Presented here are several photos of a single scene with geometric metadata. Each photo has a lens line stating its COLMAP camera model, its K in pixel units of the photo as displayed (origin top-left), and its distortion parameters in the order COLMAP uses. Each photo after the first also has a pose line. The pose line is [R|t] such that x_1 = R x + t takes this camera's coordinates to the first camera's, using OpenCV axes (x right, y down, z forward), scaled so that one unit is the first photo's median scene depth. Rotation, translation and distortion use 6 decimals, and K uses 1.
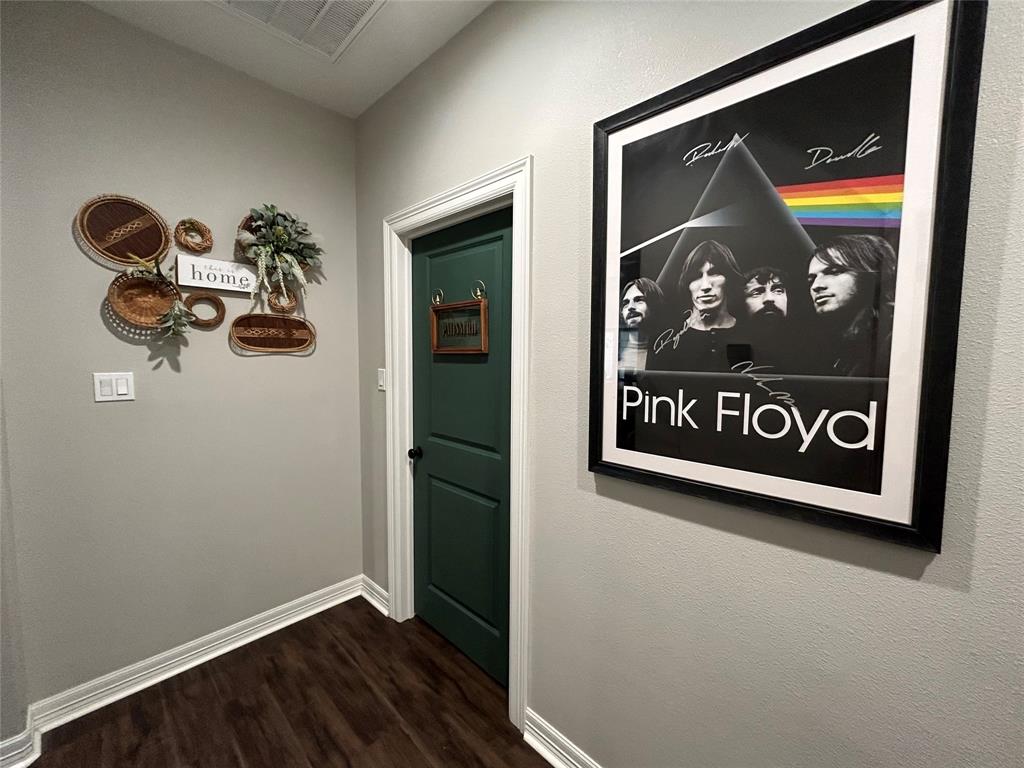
lens RADIAL K [[410.1, 0, 512.5], [0, 410.1, 384.7], [0, 0, 1]] dist [-0.001514, 0.000558]
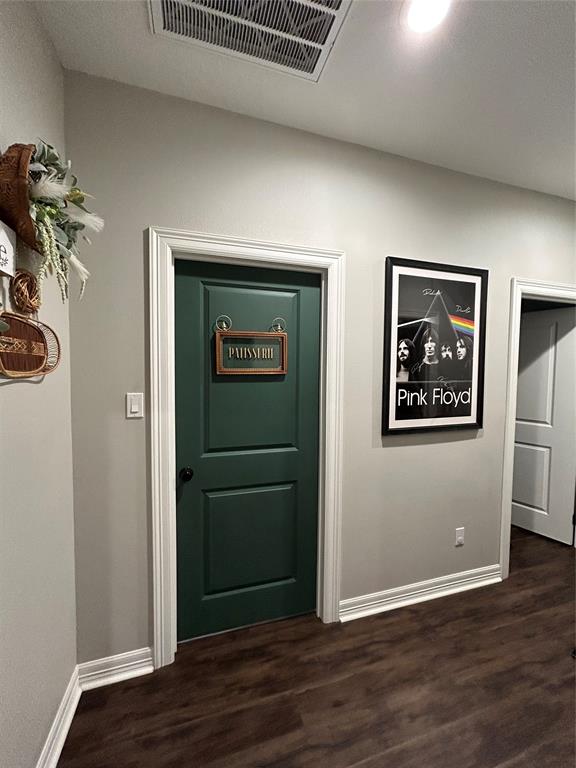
lens RADIAL K [[307.5, 0, 288.6], [0, 307.5, 384.3], [0, 0, 1]] dist [-0.001514, 0.000558]
pose [[0.479767, -0.049746, 0.875985, -1.370523], [0.065142, 0.997655, 0.020978, -0.092964], [-0.874975, 0.046999, 0.481882, 0.753776]]
